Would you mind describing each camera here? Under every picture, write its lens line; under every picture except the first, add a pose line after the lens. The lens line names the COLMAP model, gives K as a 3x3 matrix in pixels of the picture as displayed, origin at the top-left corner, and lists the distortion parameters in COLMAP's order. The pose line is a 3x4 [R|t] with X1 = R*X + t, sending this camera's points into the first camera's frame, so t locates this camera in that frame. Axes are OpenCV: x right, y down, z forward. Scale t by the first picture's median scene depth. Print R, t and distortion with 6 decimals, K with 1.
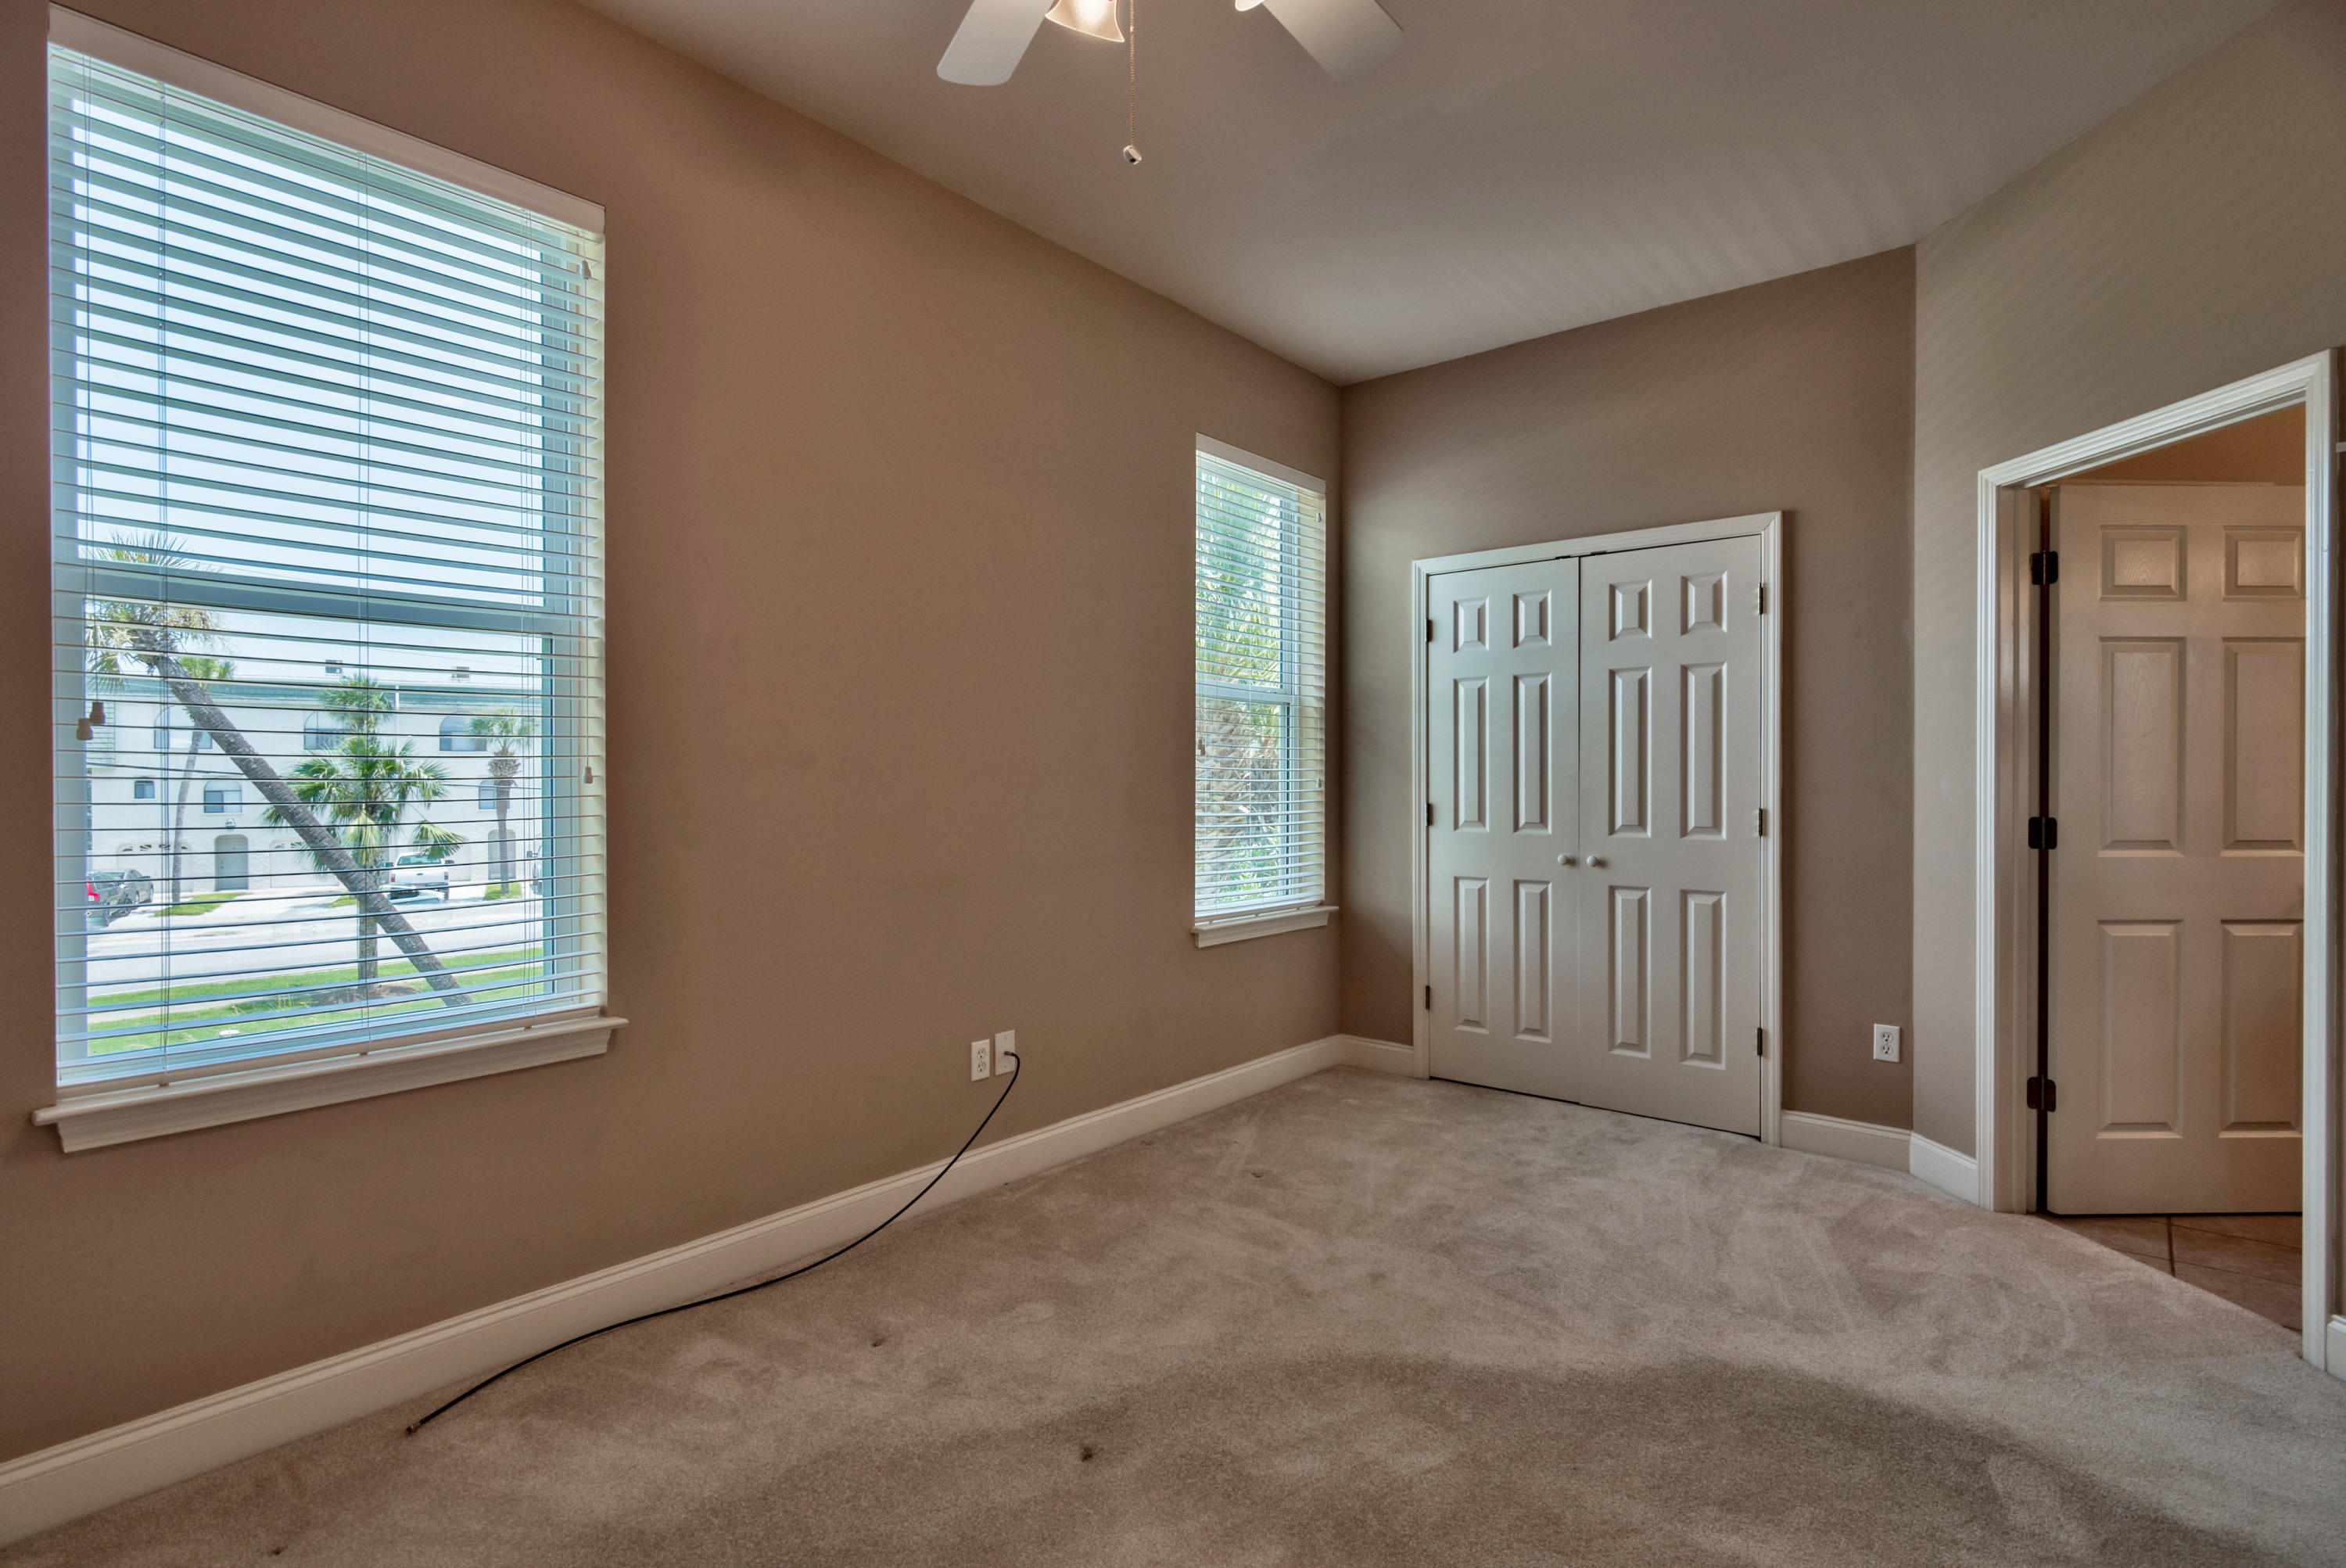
lens RADIAL K [[1186.5, 0, 1174.9], [0, 1186.5, 796.7], [0, 0, 1]] dist [0.028456, 0.000570]
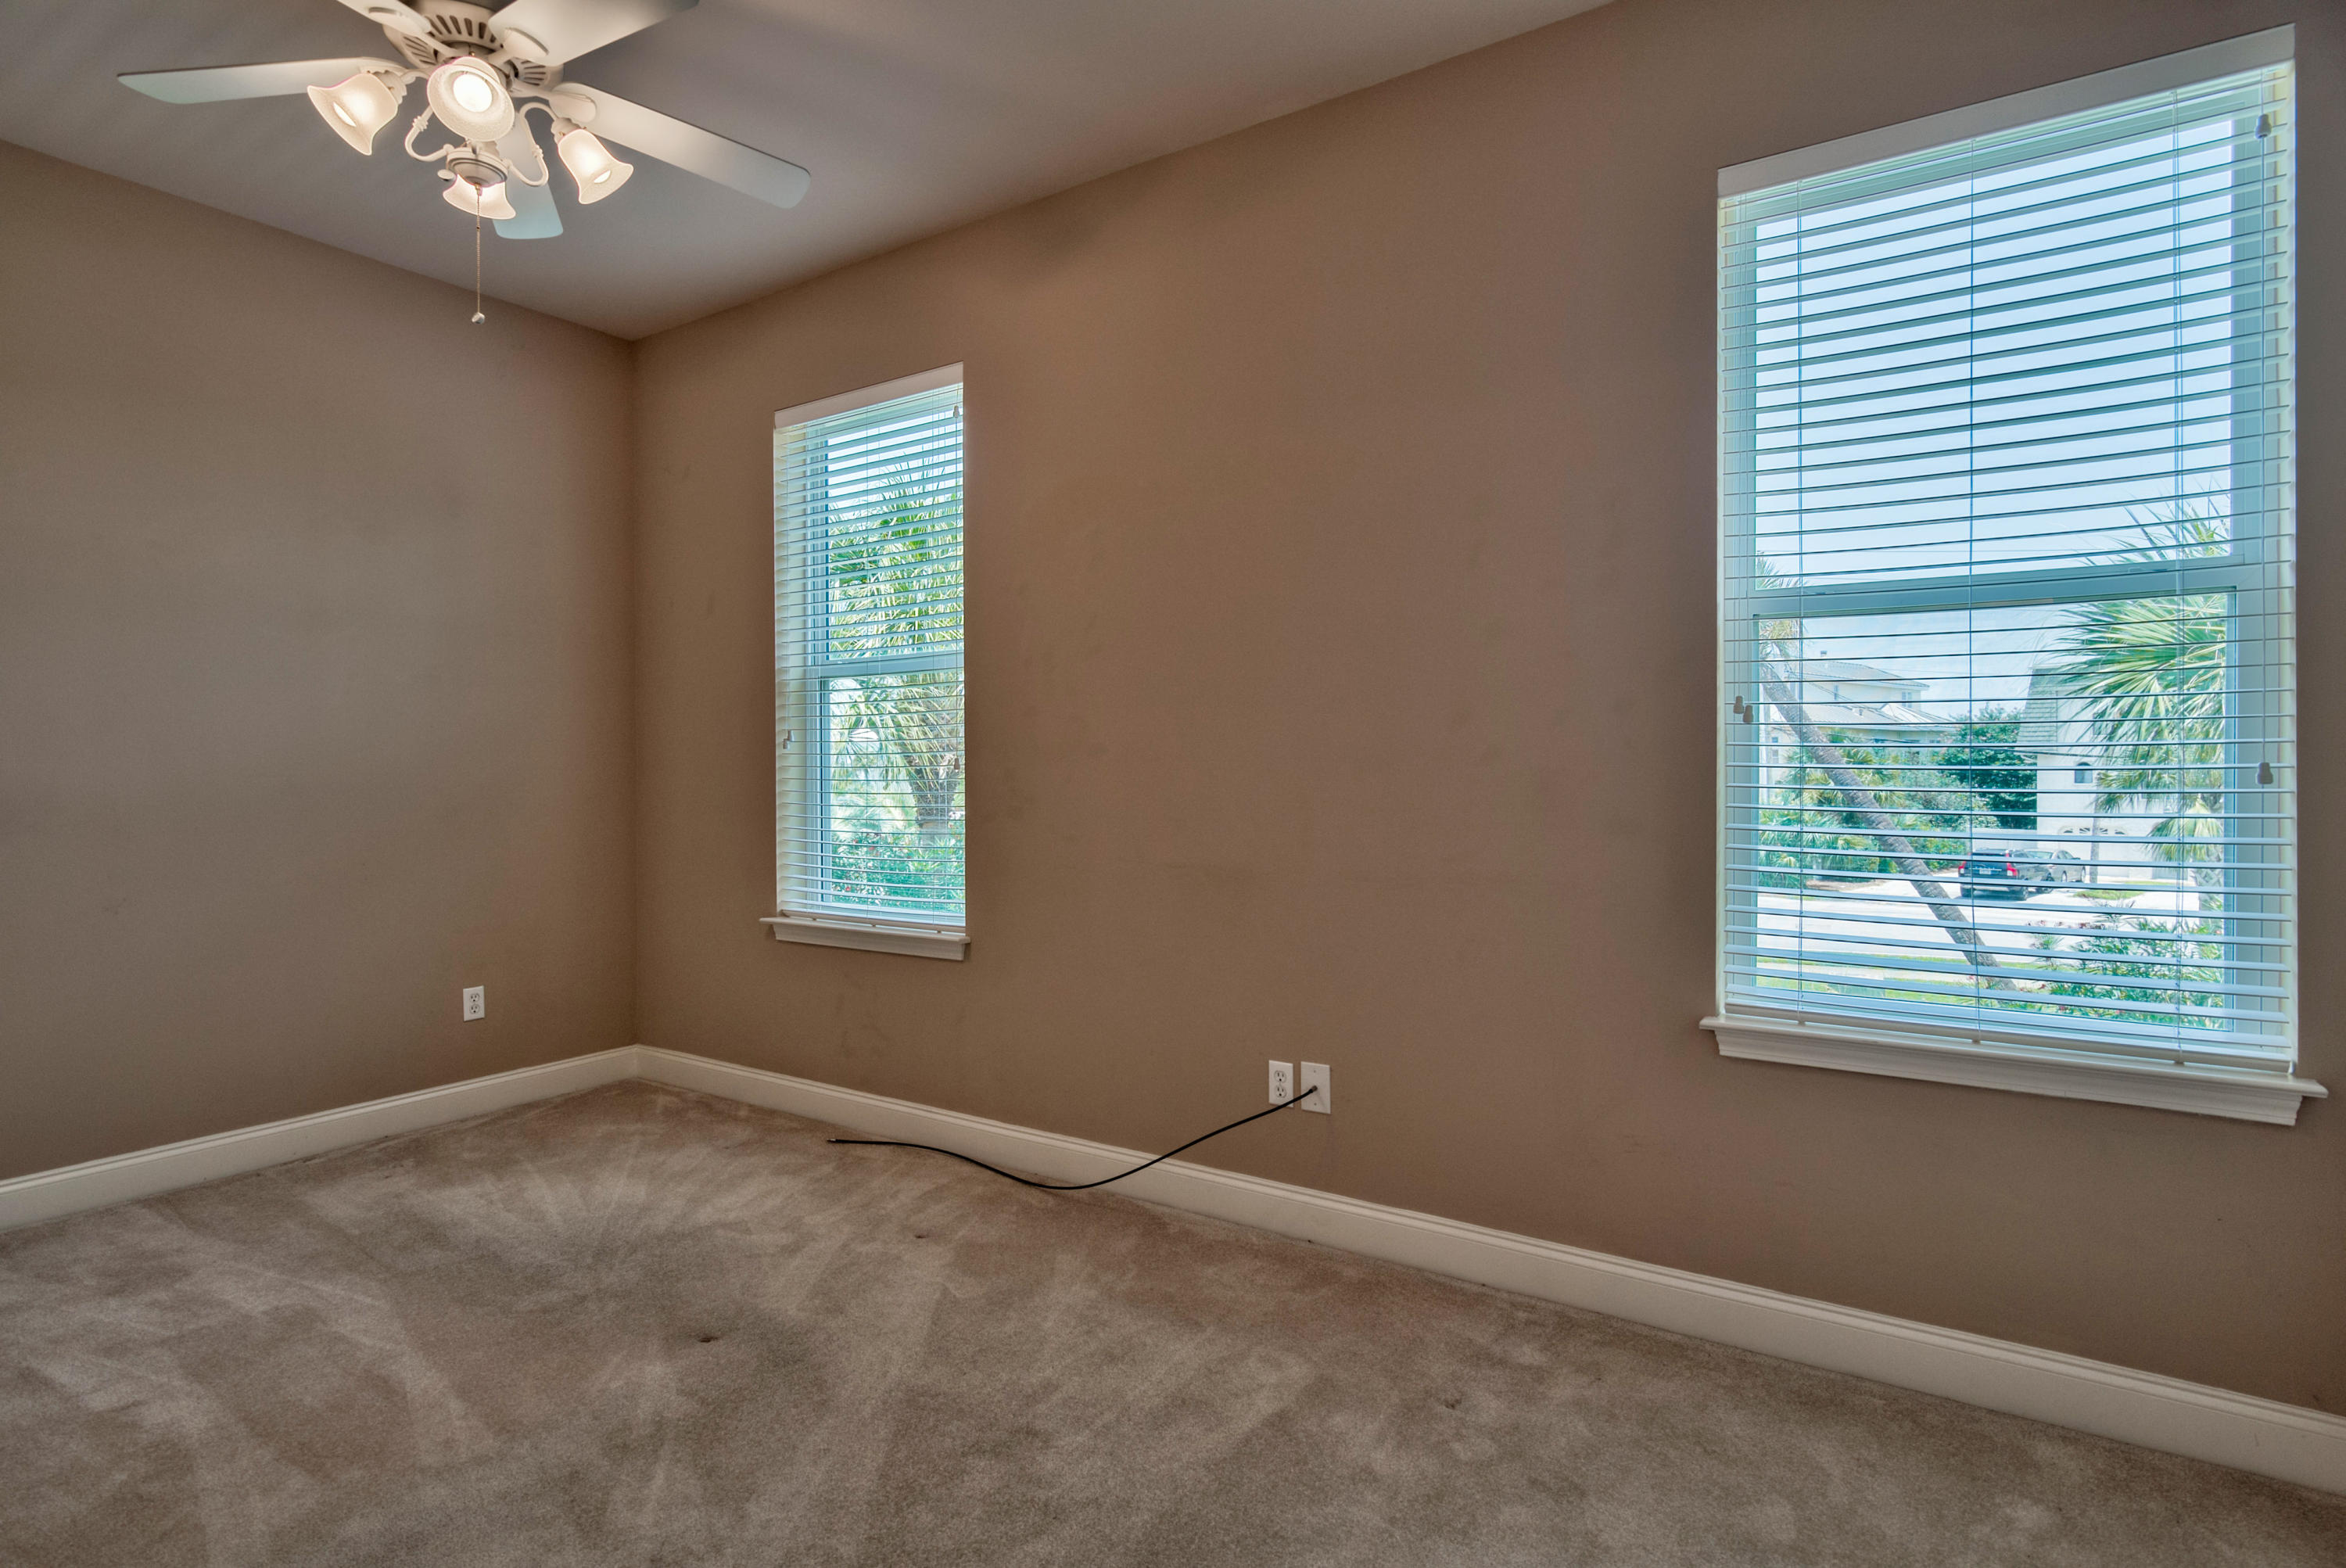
lens RADIAL K [[1130.3, 0, 1161.2], [0, 1130.3, 787.8], [0, 0, 1]] dist [0.002088, 0.000641]
pose [[0.127888, 0.018310, -0.991620, 0.659164], [-0.015667, 0.999742, 0.016440, -0.011896], [0.991665, 0.013433, 0.128142, 0.801127]]
